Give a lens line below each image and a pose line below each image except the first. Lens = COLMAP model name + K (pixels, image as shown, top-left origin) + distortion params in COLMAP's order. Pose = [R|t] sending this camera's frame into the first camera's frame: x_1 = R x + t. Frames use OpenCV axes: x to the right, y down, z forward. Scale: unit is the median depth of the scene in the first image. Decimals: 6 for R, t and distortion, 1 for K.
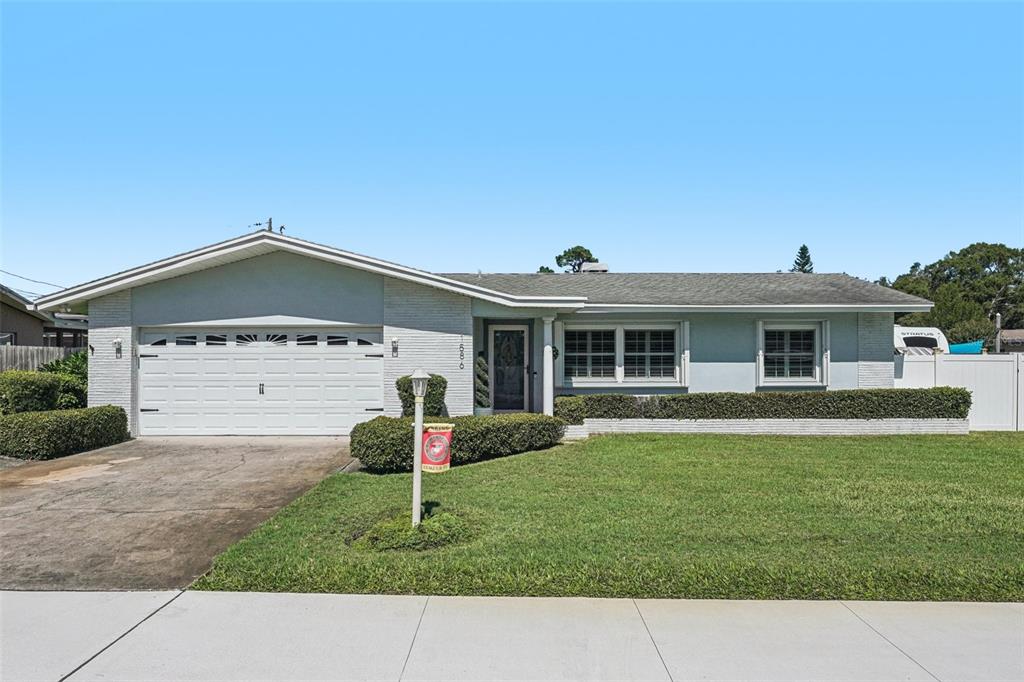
lens RADIAL K [[665.0, 0, 512.0], [0, 665.0, 341.0], [0, 0, 1]] dist [-0.006393, -0.001756]
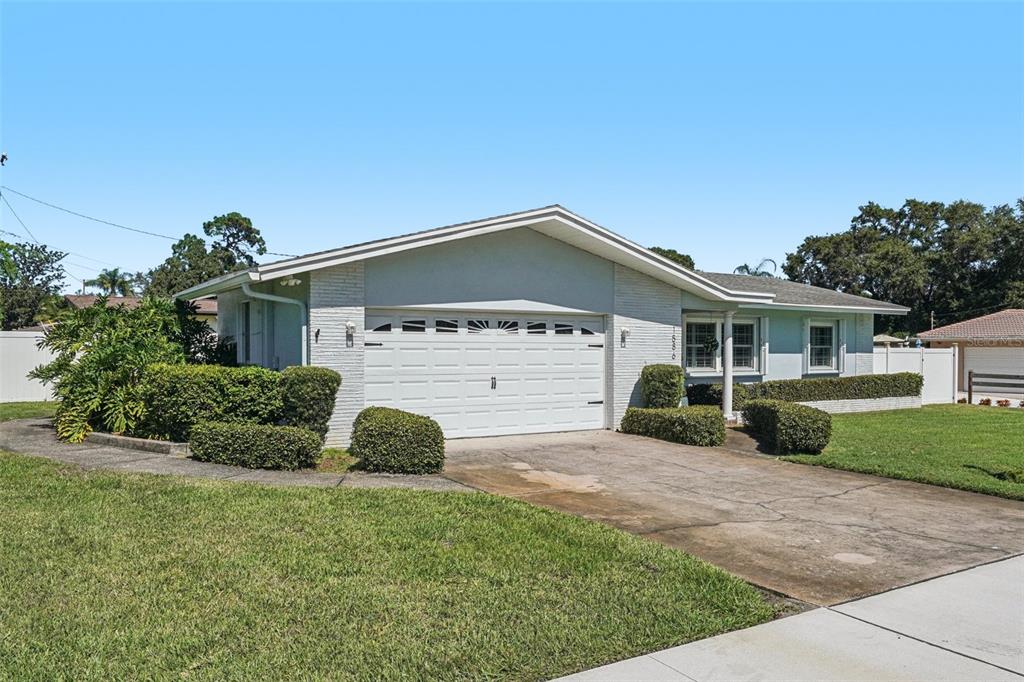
lens RADIAL K [[757.6, 0, 512.0], [0, 757.6, 341.0], [0, 0, 1]] dist [-0.009575, -0.002025]
pose [[0.856898, 0.009852, 0.515391, -0.867051], [-0.017945, 0.999781, 0.010724, 0.005773], [-0.515173, -0.018438, 0.856888, 0.135861]]
